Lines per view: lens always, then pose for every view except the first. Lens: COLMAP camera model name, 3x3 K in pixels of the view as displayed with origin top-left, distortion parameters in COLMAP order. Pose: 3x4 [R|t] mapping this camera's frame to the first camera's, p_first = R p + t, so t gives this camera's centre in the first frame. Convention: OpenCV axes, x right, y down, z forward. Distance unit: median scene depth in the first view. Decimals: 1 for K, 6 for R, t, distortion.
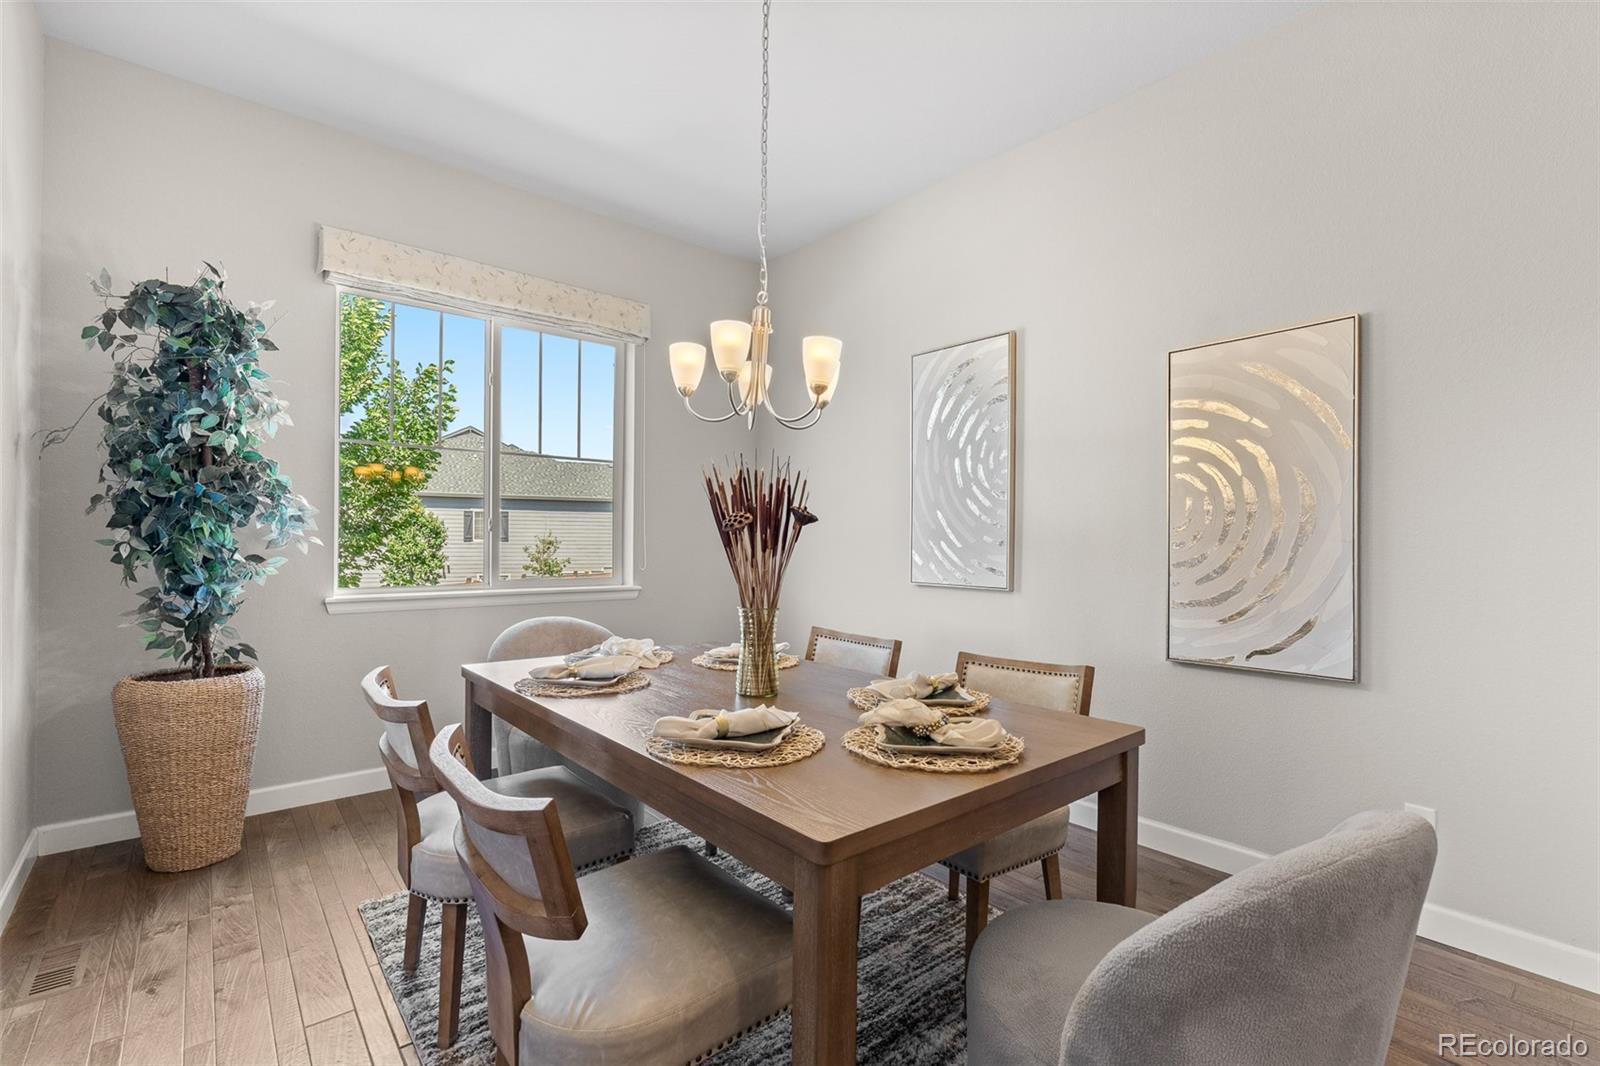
lens RADIAL K [[736.4, 0, 832.9], [0, 736.4, 546.1], [0, 0, 1]] dist [-0.009480, 0.003953]
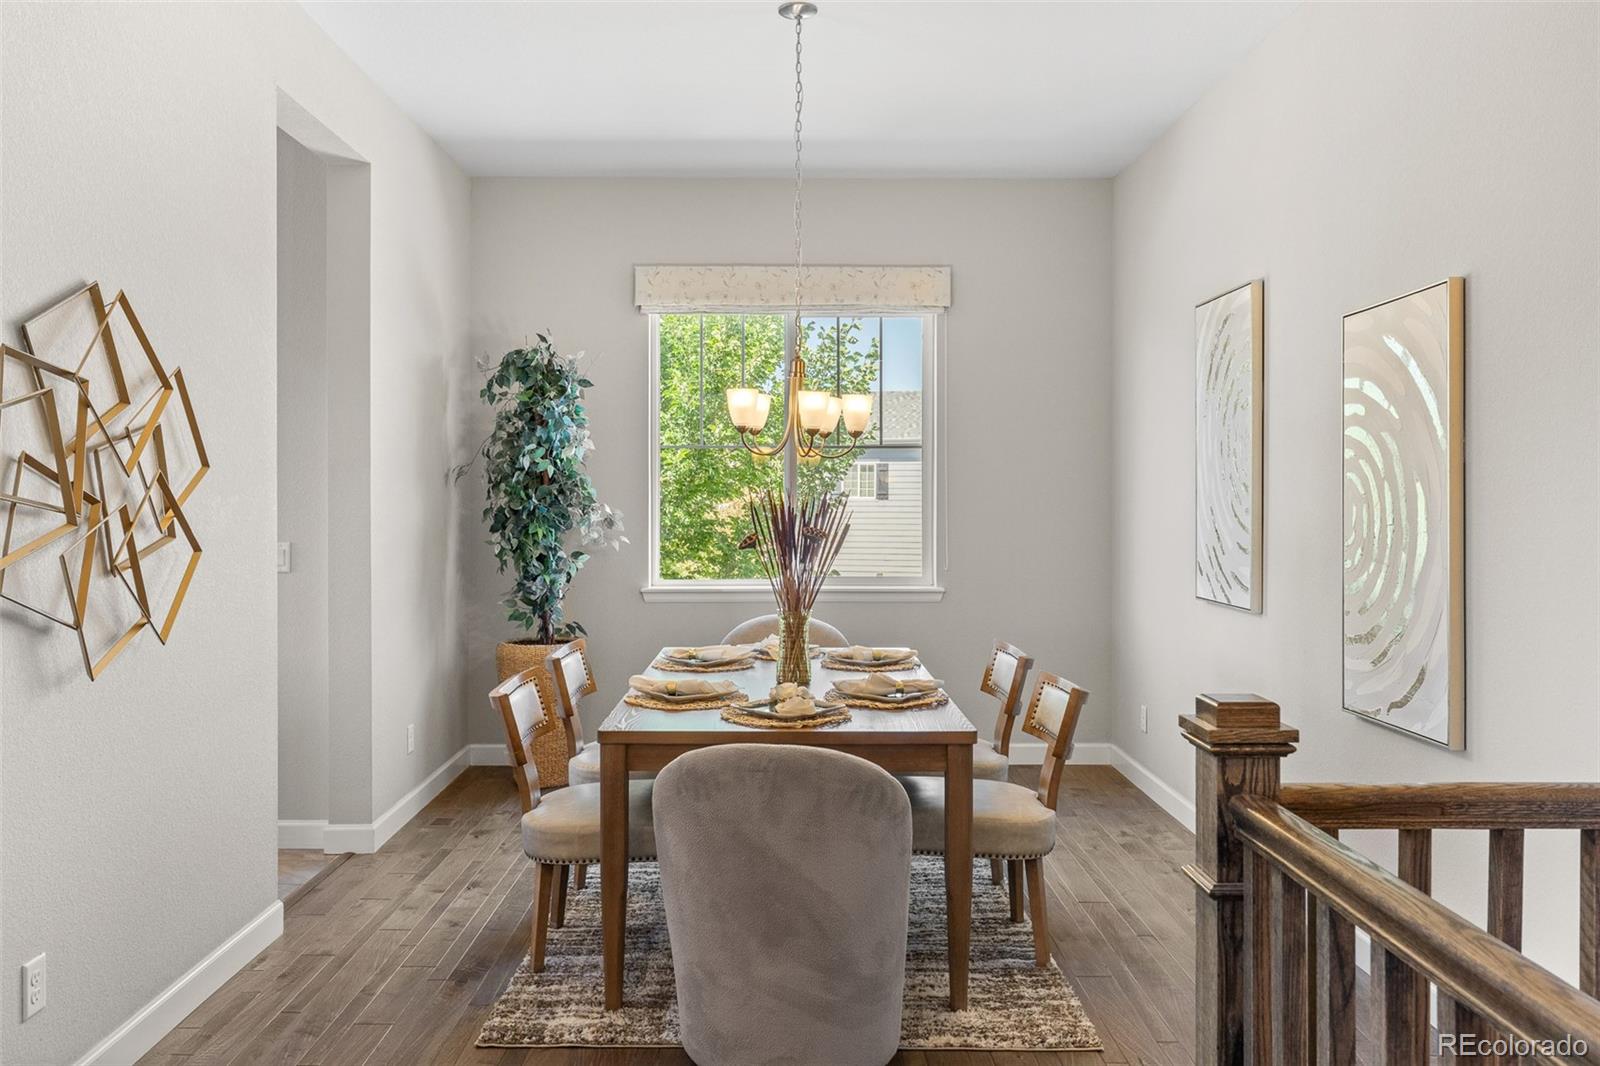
lens RADIAL K [[1259.2, 0, 799.3], [0, 1259.2, 522.2], [0, 0, 1]] dist [-0.001826, 0.000478]
pose [[0.765085, 0.005268, -0.643908, 0.976998], [0.000014, 0.999966, 0.008198, -0.061609], [0.643930, -0.006281, 0.765059, -0.447076]]
